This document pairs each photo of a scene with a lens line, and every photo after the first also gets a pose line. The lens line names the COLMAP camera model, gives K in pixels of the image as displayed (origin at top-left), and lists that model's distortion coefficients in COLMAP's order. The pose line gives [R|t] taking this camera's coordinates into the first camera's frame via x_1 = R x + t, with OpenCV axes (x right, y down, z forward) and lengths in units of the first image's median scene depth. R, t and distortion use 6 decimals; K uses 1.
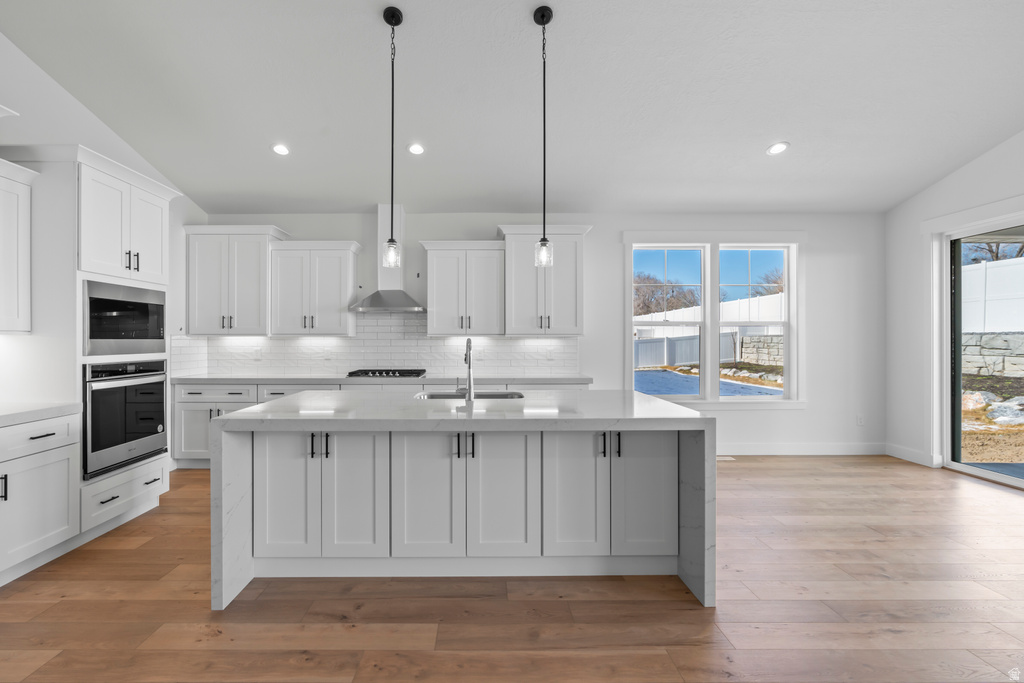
lens RADIAL K [[464.0, 0, 480.4], [0, 464.0, 346.6], [0, 0, 1]] dist [-0.016394, 0.004812]
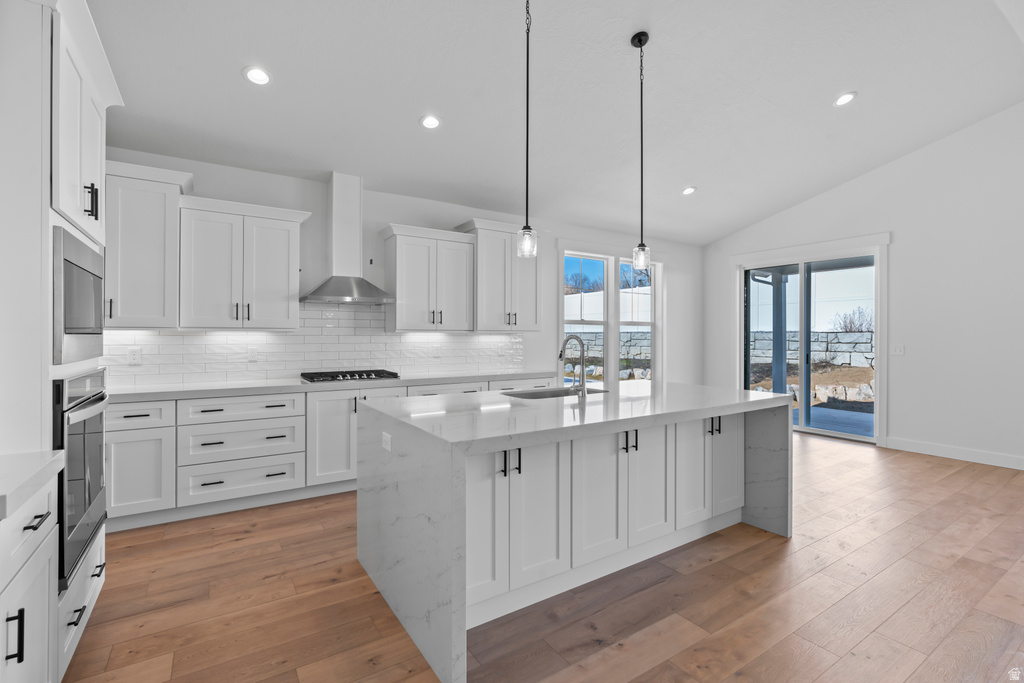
lens RADIAL K [[464.0, 0, 509.2], [0, 464.0, 337.0], [0, 0, 1]] dist [-0.016394, 0.004812]
pose [[0.839738, 0.000863, 0.542990, -0.448087], [0.005765, 0.999928, -0.010505, -0.002216], [-0.542961, 0.011952, 0.839673, 0.155266]]
